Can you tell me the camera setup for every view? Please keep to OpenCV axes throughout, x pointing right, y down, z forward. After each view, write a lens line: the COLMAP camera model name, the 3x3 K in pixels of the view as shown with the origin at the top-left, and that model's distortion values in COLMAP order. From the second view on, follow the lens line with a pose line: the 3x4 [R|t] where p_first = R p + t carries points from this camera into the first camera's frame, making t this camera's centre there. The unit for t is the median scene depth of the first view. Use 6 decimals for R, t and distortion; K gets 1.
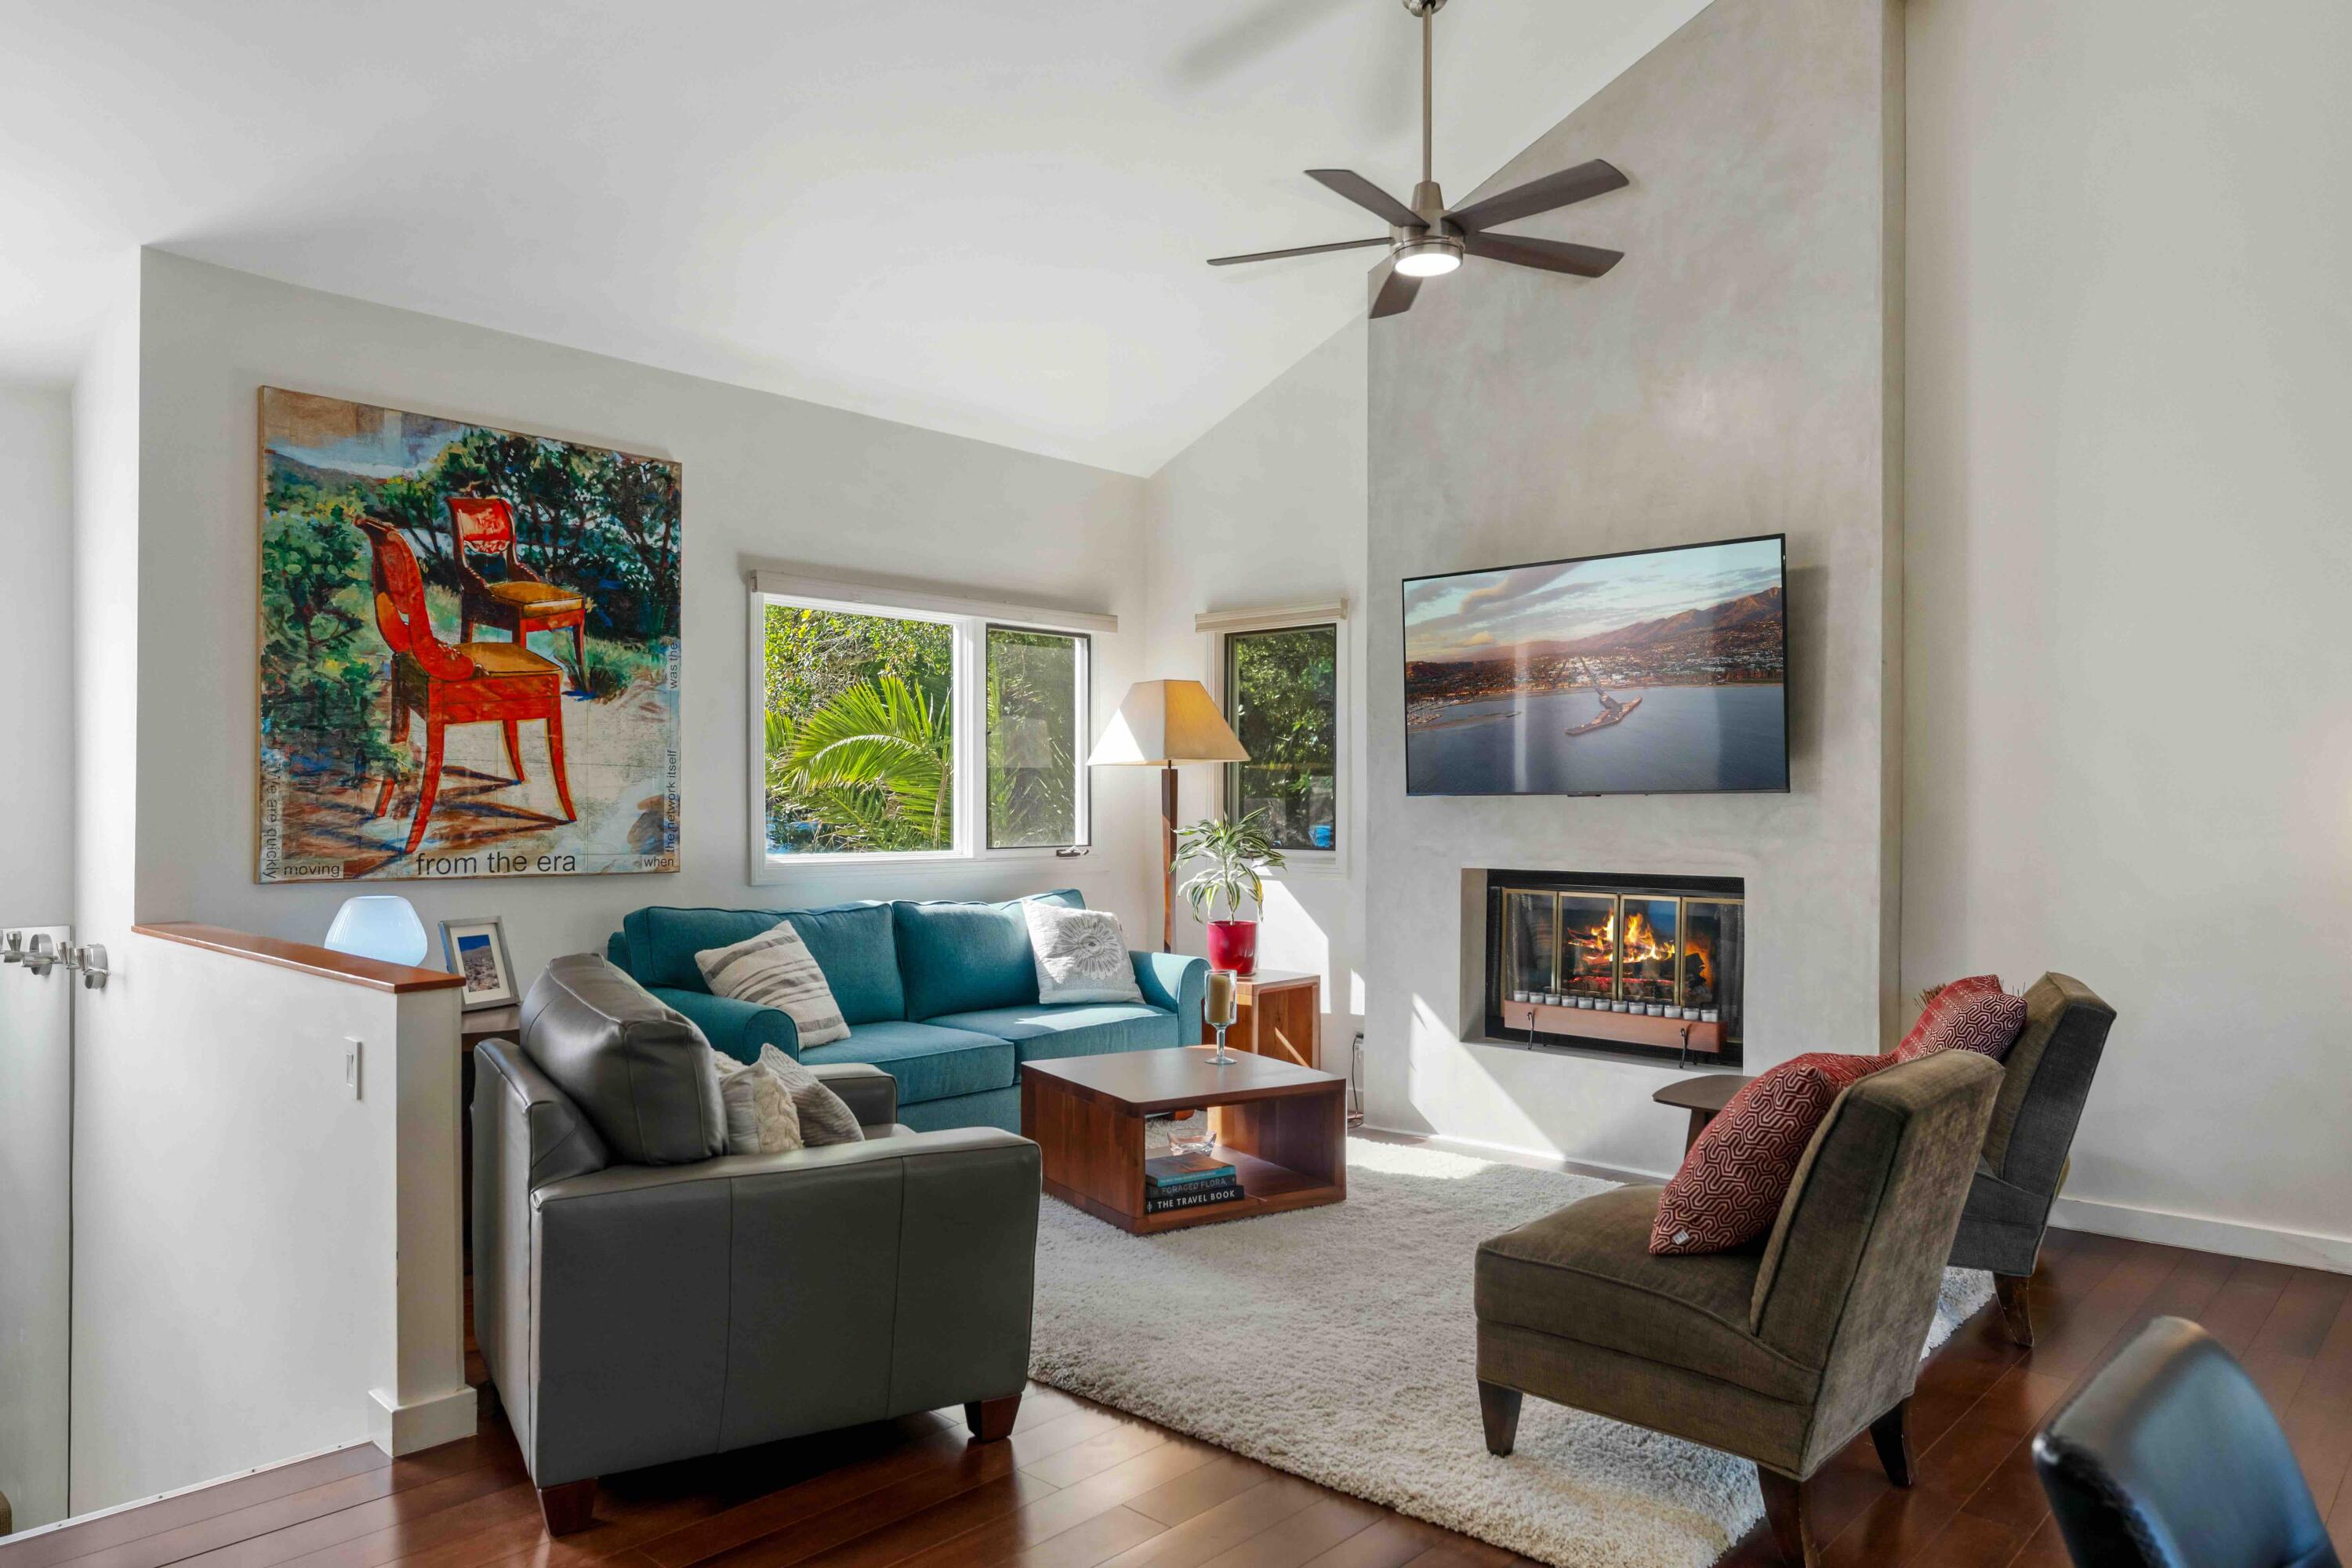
lens RADIAL K [[1568.7, 0, 1162.0], [0, 1568.7, 804.2], [0, 0, 1]] dist [0.002918, -0.000249]
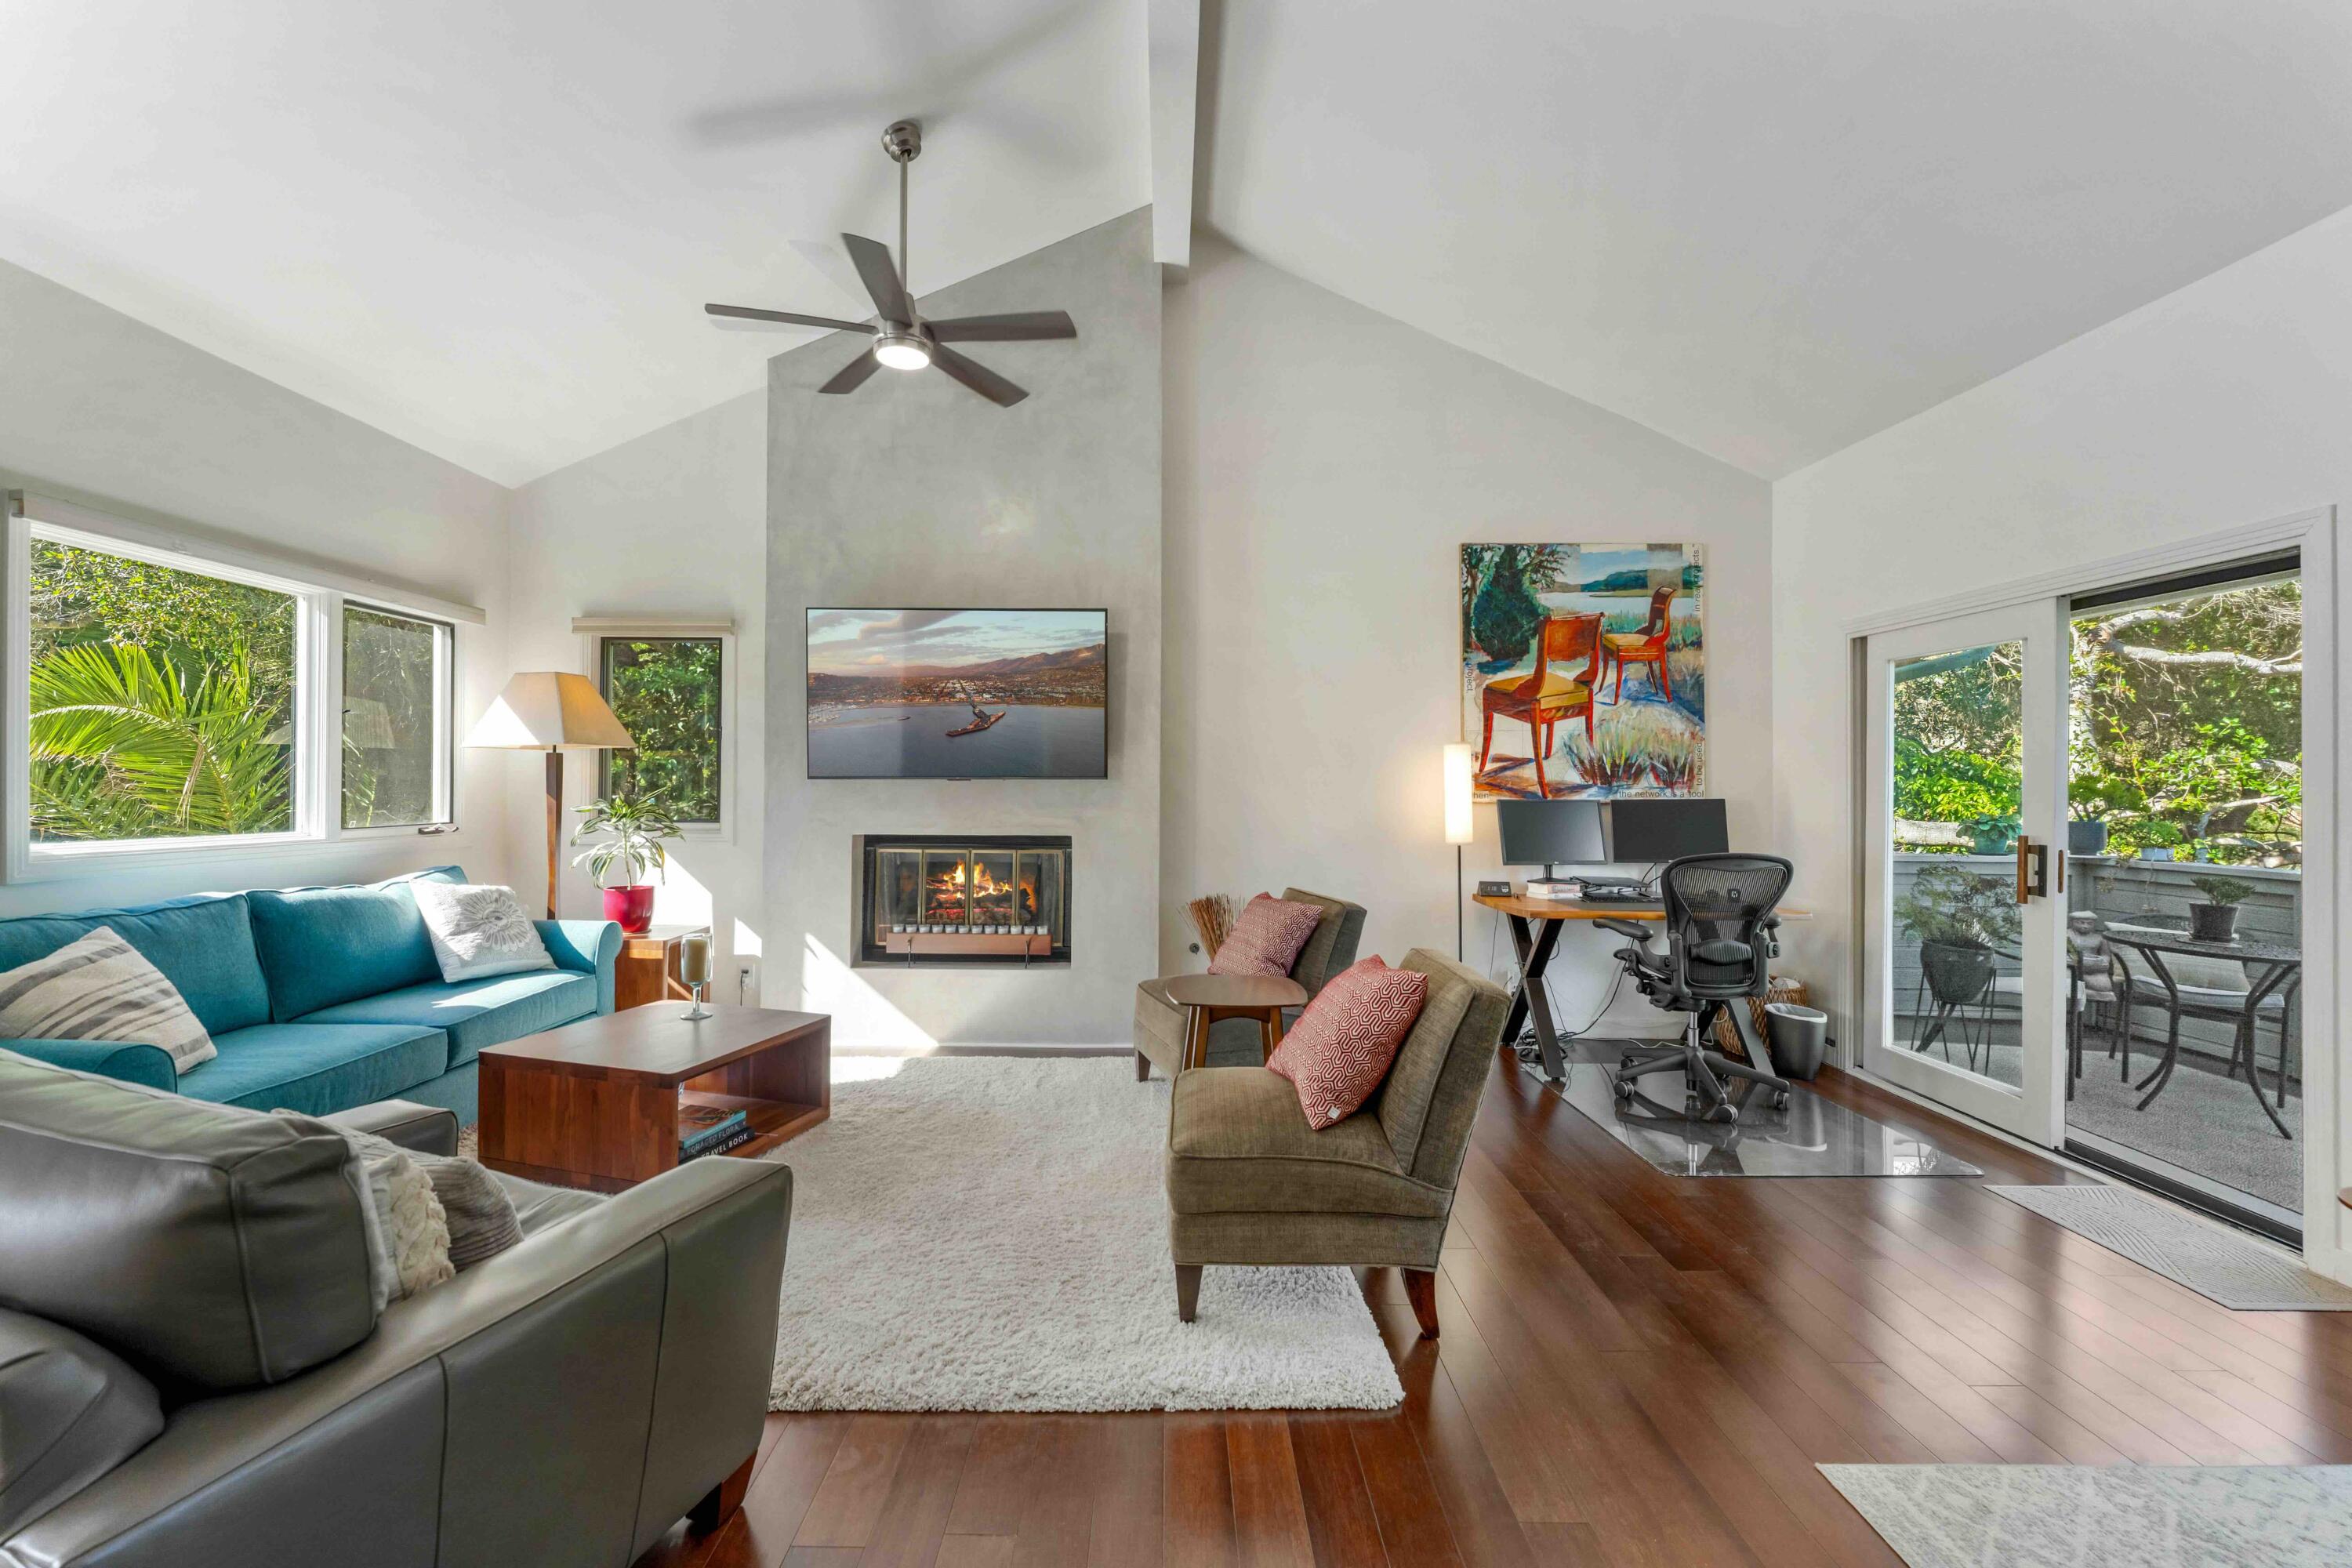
lens RADIAL K [[955.2, 0, 1182.2], [0, 955.2, 780.4], [0, 0, 1]] dist [0.000902, -0.000838]
pose [[0.730651, 0.008225, 0.682702, -0.171443], [-0.005016, 0.999965, -0.006678, -0.000463], [-0.682733, 0.001455, 0.730667, 0.263255]]
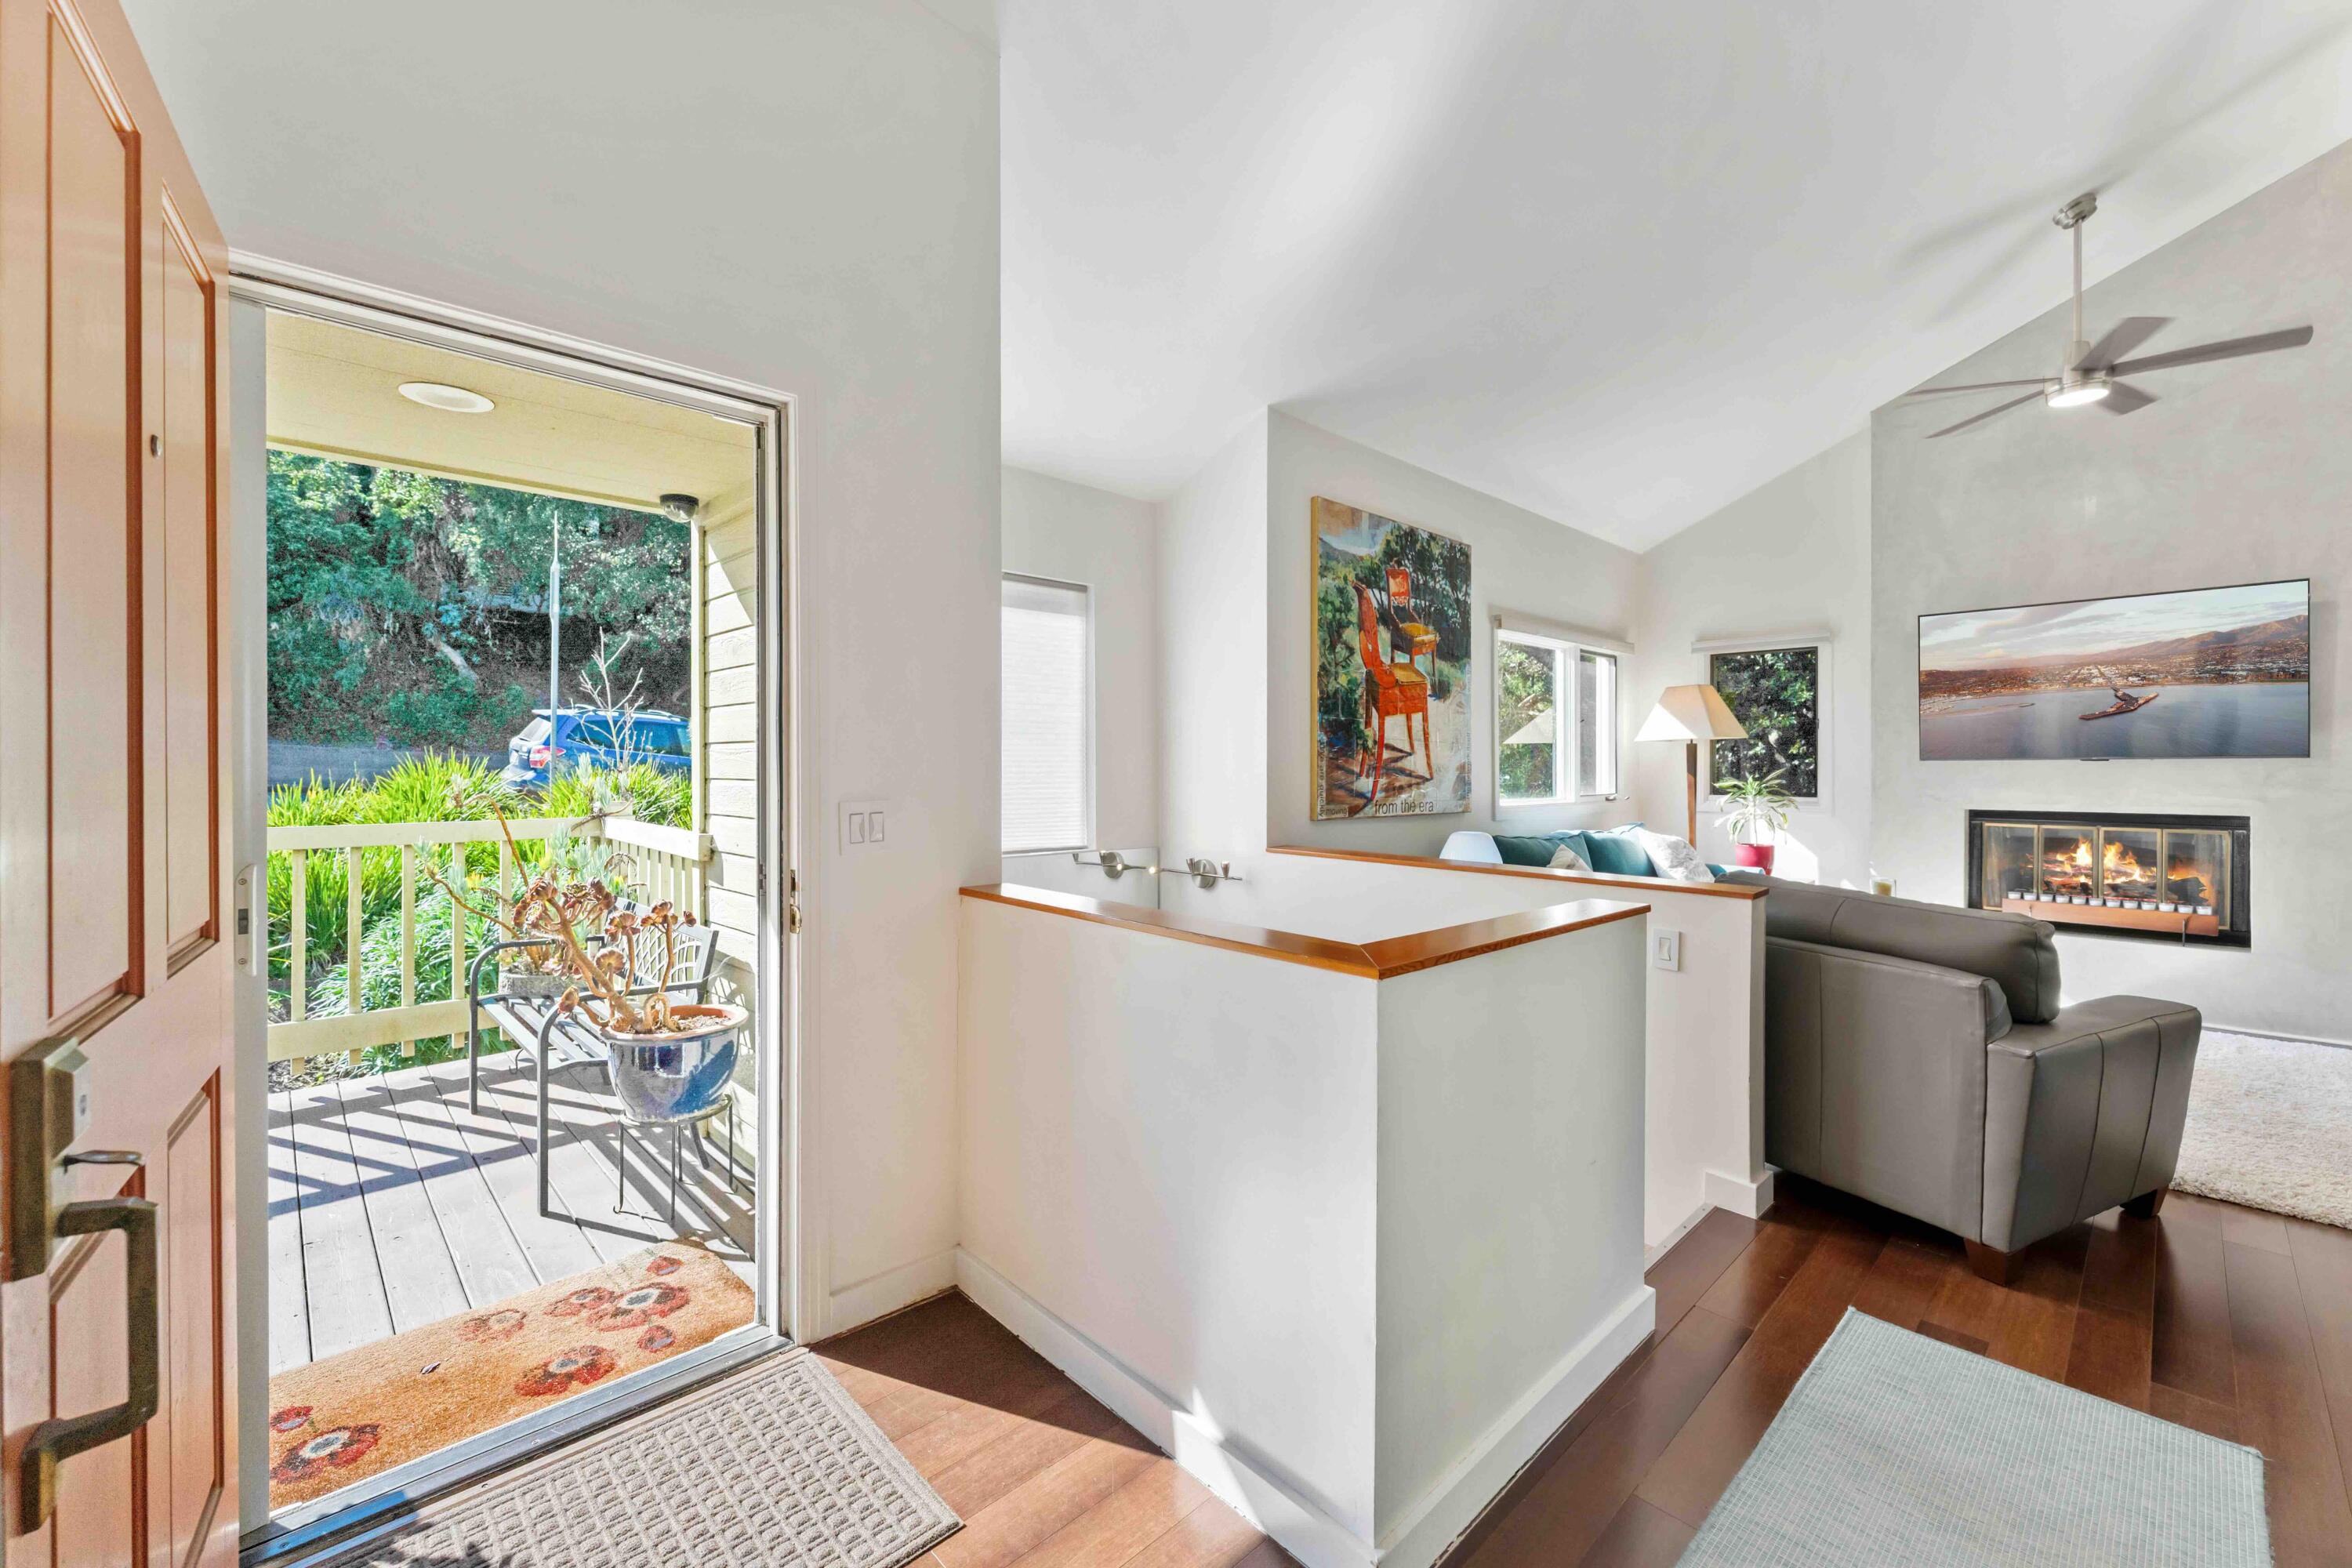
lens RADIAL K [[955.2, 0, 1191.0], [0, 955.2, 764.9], [0, 0, 1]] dist [0.000902, -0.000838]
pose [[0.997167, -0.002417, -0.075185, -0.533165], [0.002459, 0.999997, 0.000464, -0.003934], [0.075184, -0.000647, 0.997170, 0.050453]]
